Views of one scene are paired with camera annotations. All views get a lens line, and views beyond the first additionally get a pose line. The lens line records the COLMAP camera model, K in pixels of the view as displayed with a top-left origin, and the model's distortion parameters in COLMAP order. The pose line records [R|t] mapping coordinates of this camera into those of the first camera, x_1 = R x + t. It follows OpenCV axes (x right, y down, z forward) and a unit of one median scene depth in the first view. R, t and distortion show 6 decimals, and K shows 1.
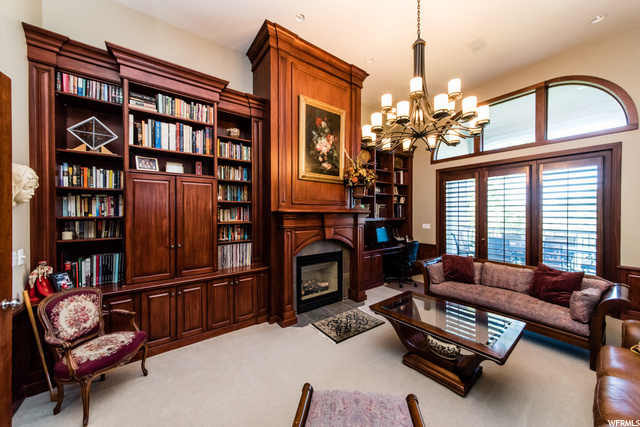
lens RADIAL K [[222.7, 0, 321.0], [0, 222.7, 215.9], [0, 0, 1]] dist [0.001349, 0.000073]
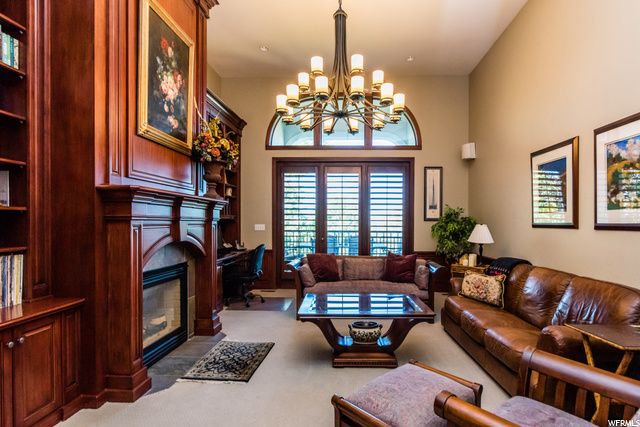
lens RADIAL K [[330.1, 0, 322.2], [0, 330.1, 225.8], [0, 0, 1]] dist [-0.003968, -0.000358]
pose [[0.660733, 0.000377, 0.750621, -0.386535], [-0.003005, 0.999993, 0.002143, 0.056243], [-0.750615, -0.003672, 0.660730, 0.100387]]
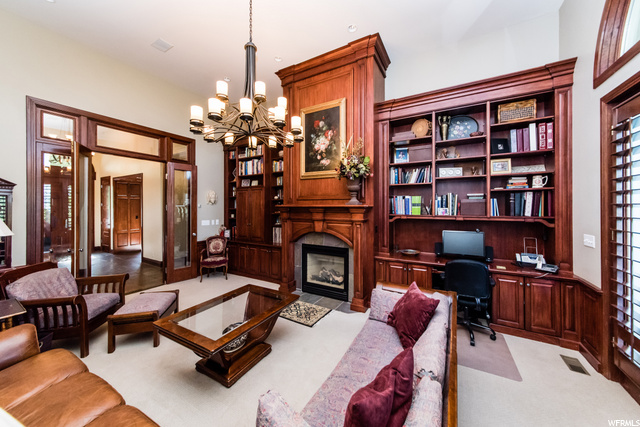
lens RADIAL K [[231.6, 0, 319.7], [0, 231.6, 203.9], [0, 0, 1]] dist [0.000298, 0.000009]
pose [[0.391448, -0.000665, -0.920200, 1.025306], [-0.004530, 0.999986, -0.002650, -0.027099], [0.920189, 0.005206, 0.391440, 0.563384]]
